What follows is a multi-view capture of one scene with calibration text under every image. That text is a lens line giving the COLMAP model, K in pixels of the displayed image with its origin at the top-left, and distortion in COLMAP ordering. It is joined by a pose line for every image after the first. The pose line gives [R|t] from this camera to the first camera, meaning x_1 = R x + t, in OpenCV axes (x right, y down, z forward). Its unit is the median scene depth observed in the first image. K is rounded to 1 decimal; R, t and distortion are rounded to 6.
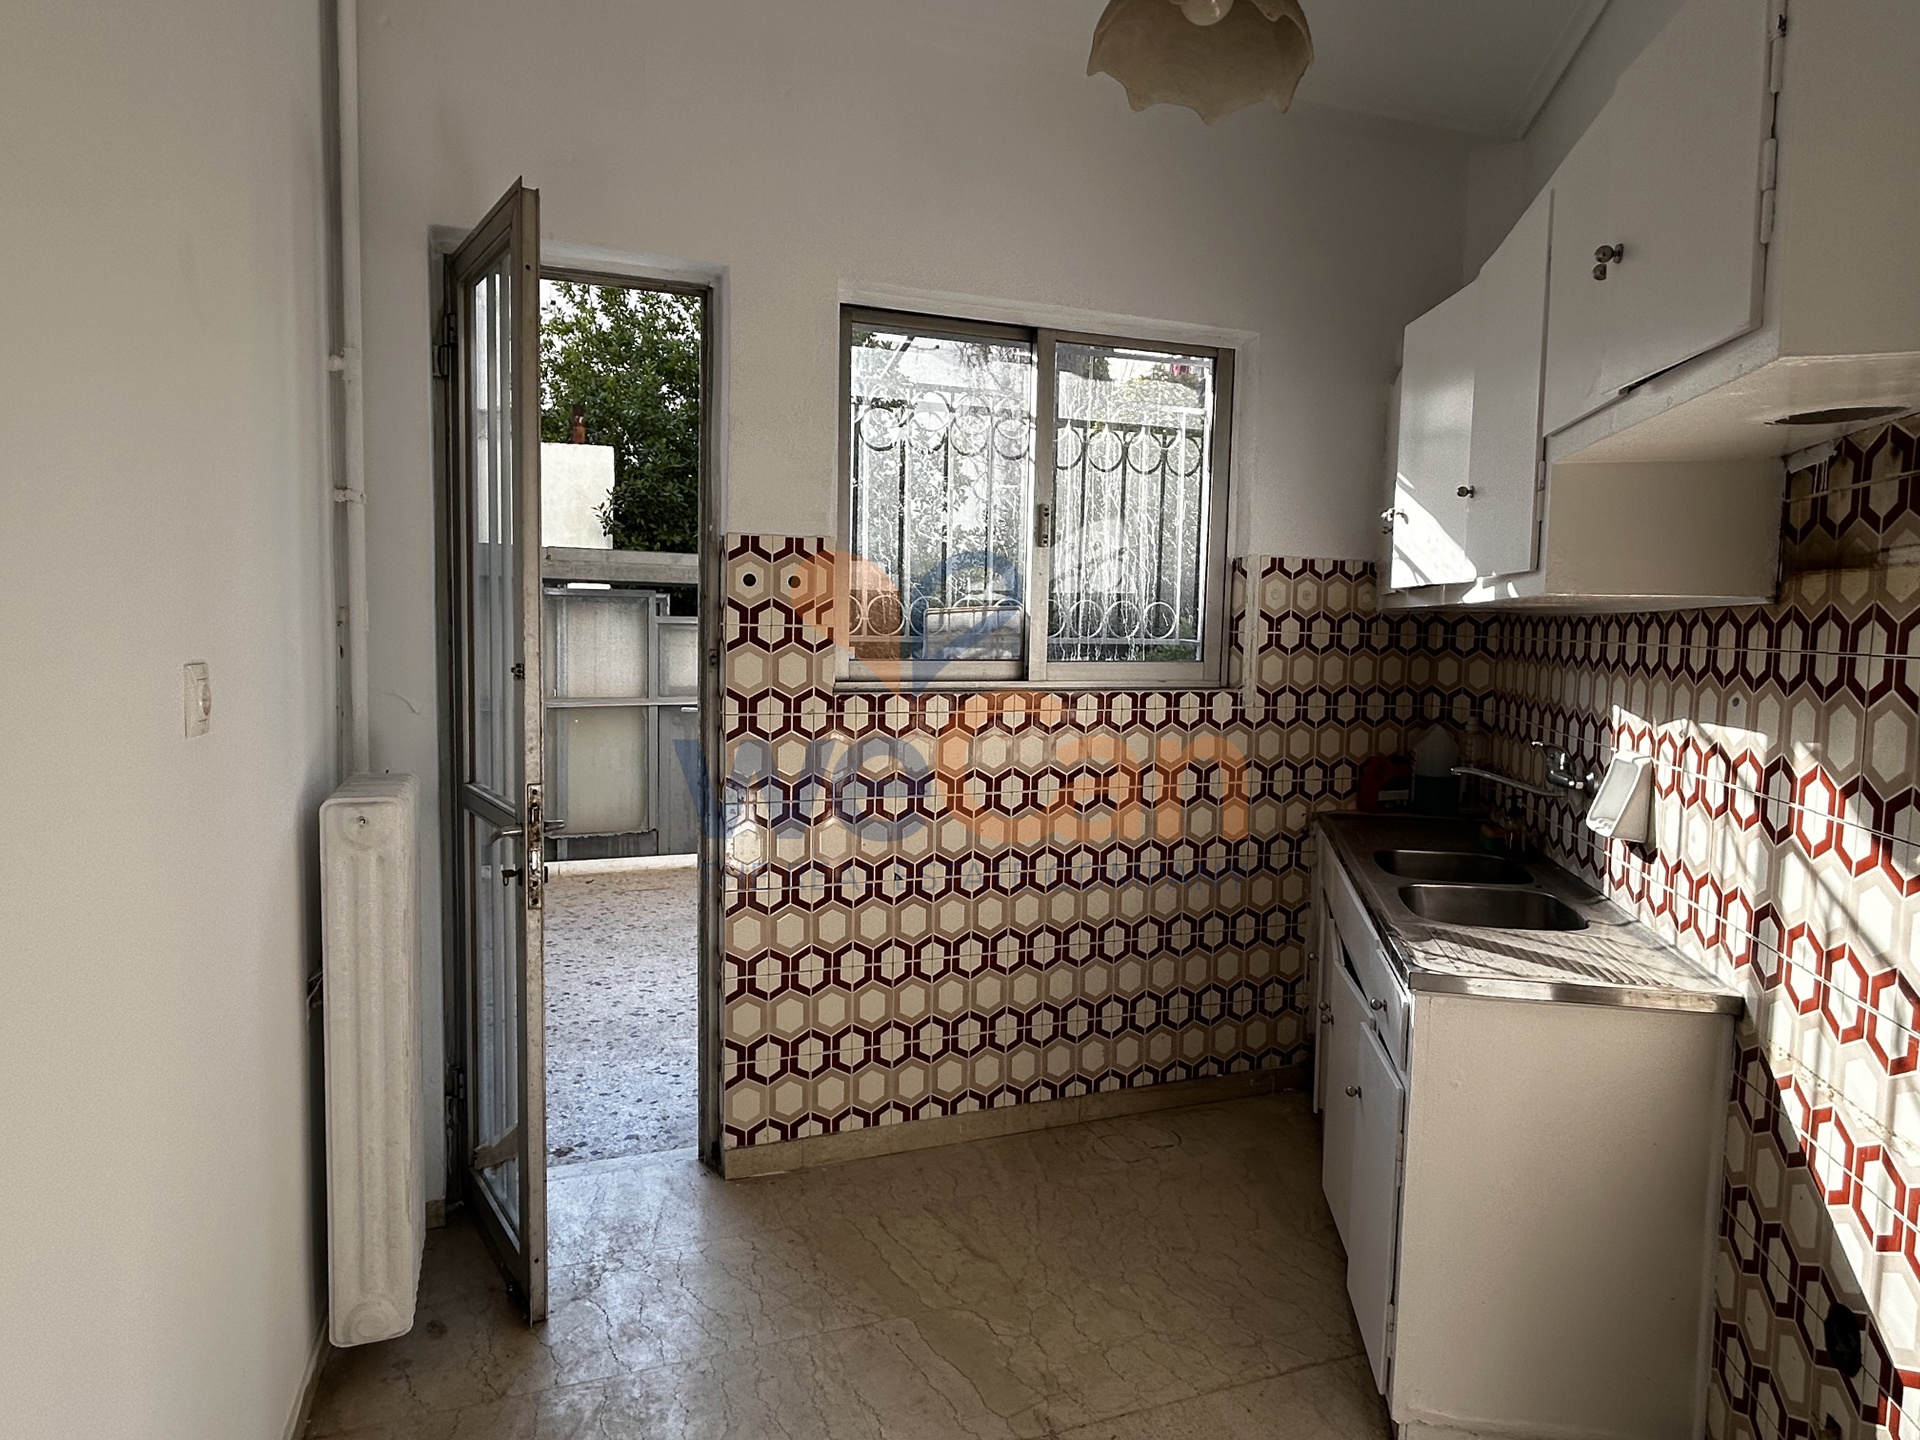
lens RADIAL K [[1153.6, 0, 950.5], [0, 1153.6, 712.6], [0, 0, 1]] dist [-0.001877, 0.000677]
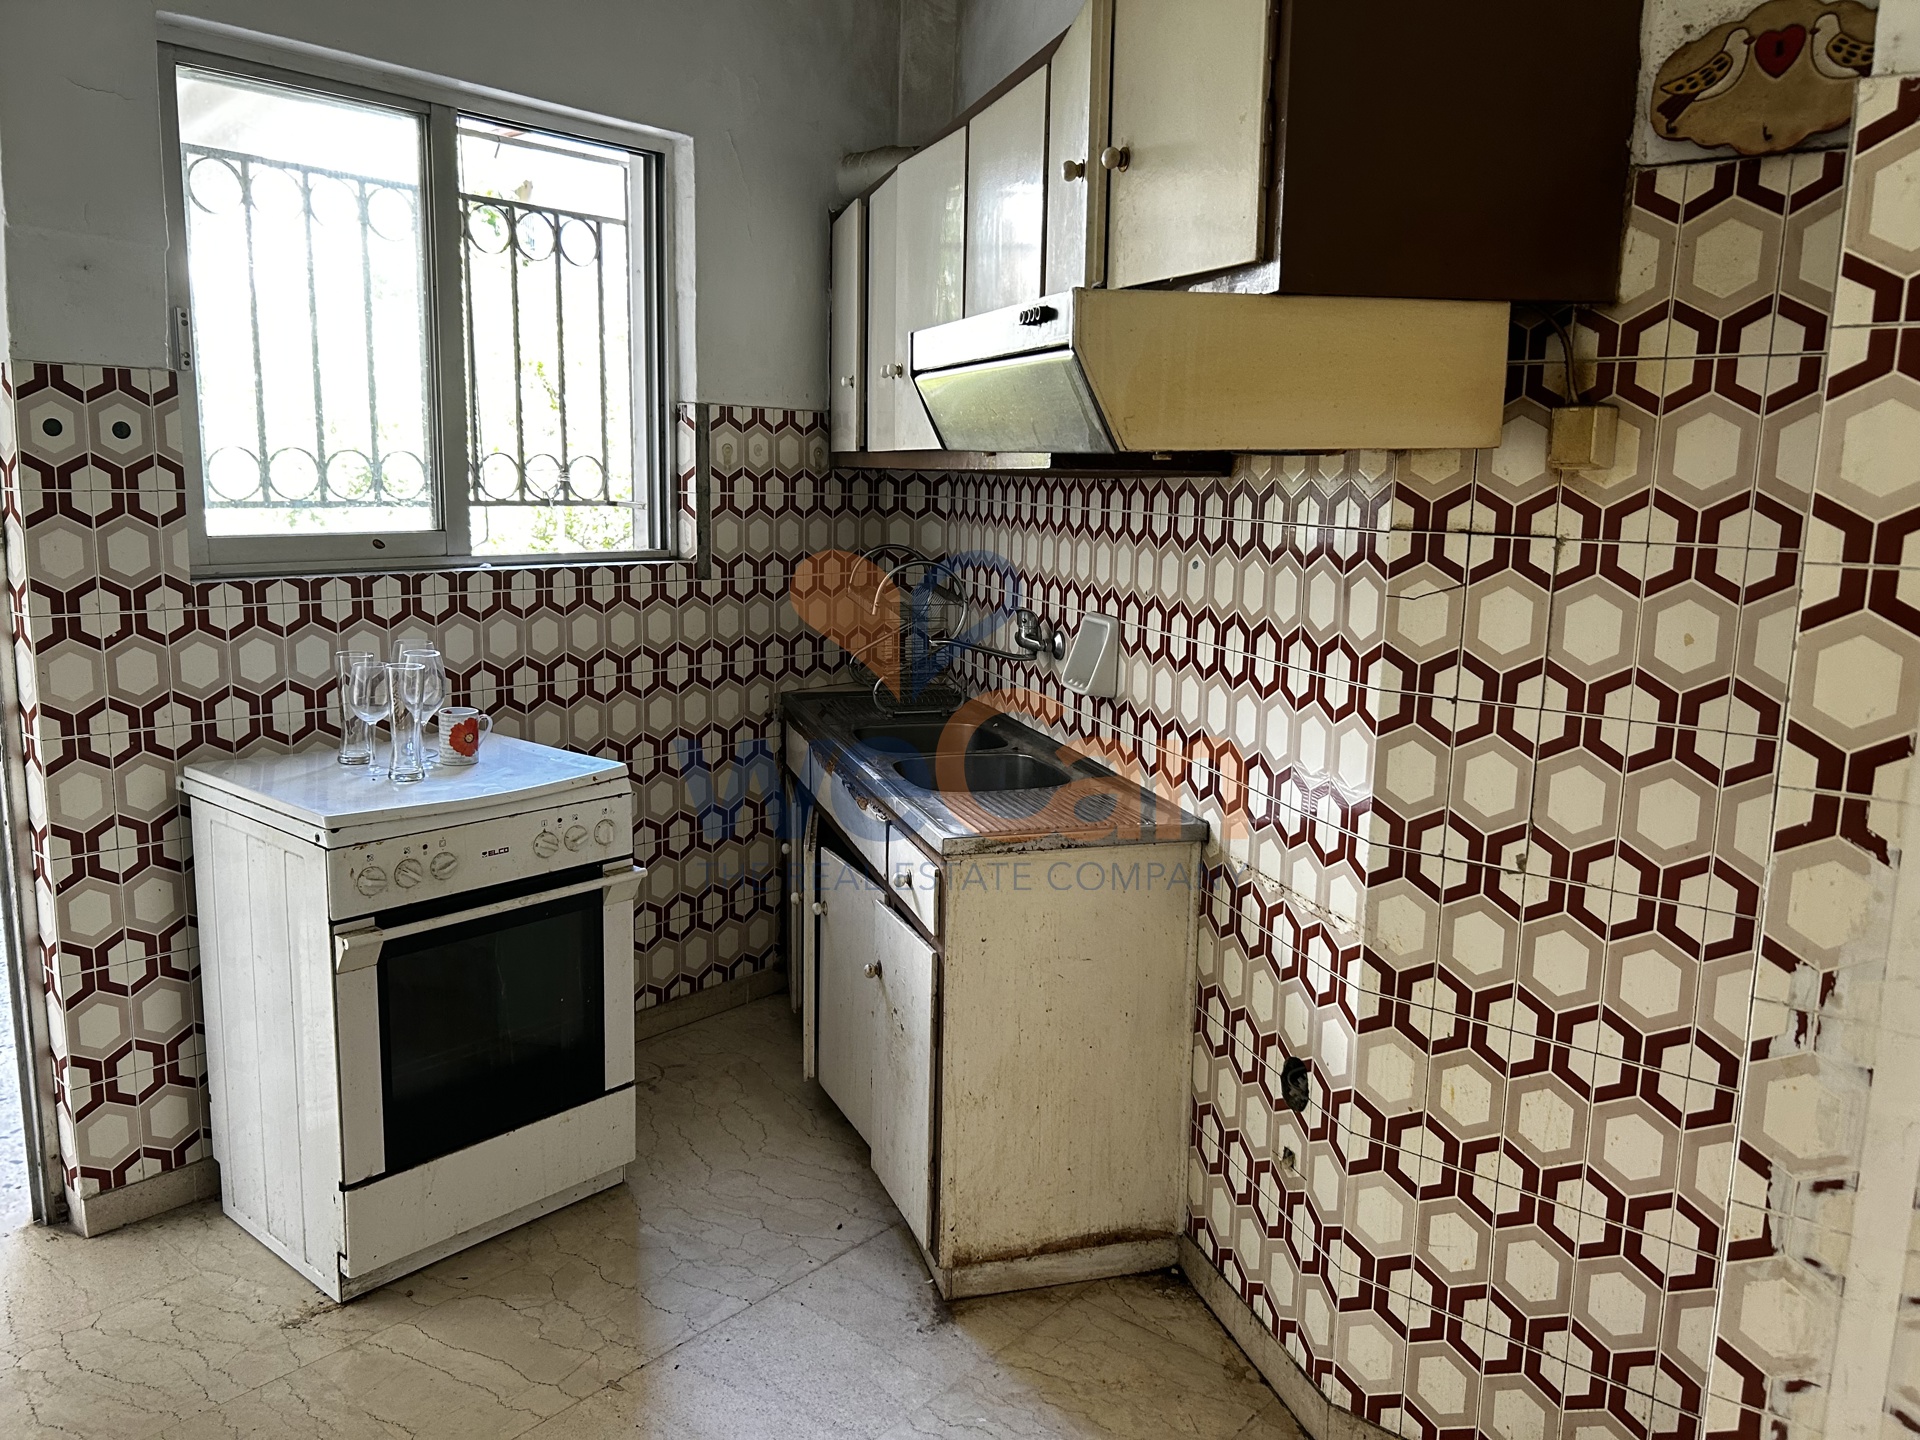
lens RADIAL K [[1456.2, 0, 958.9], [0, 1456.2, 719.3], [0, 0, 1]] dist [0.051428, -0.066374]
pose [[0.873032, -0.081645, 0.480780, -0.129080], [0.034368, 0.993735, 0.106346, -0.011706], [-0.486450, -0.076320, 0.870369, -0.078649]]
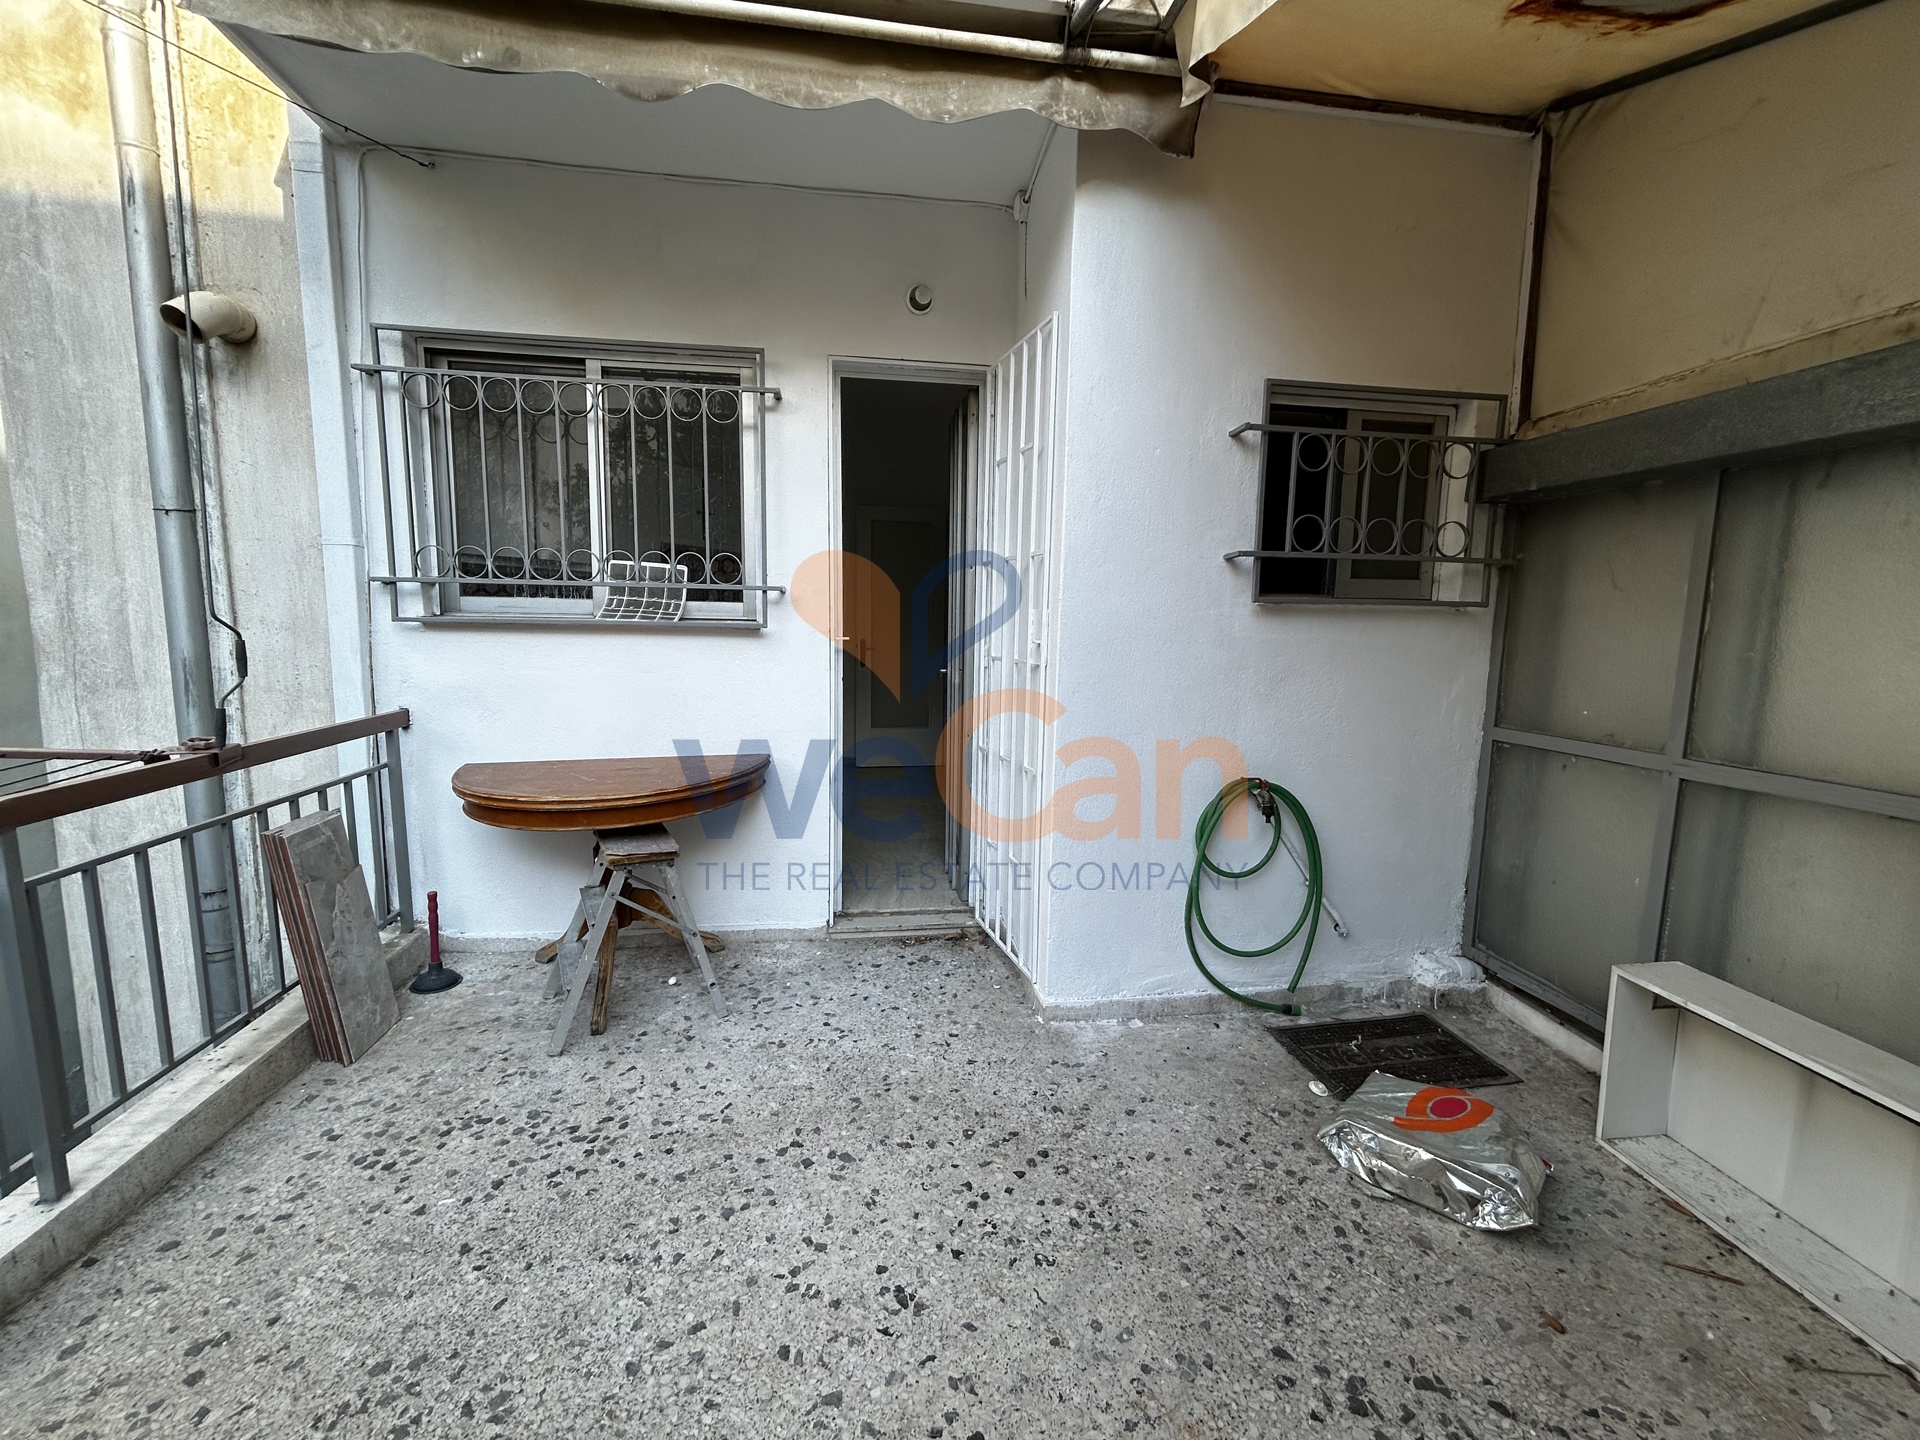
lens RADIAL K [[778.4, 0, 948.0], [0, 778.4, 715.8], [0, 0, 1]] dist [0.003454, -0.000150]
pose [[-0.972325, -0.062723, 0.225056, -0.610197], [-0.015526, 0.978507, 0.205630, -0.119891], [-0.233116, 0.196445, -0.952400, 2.004953]]
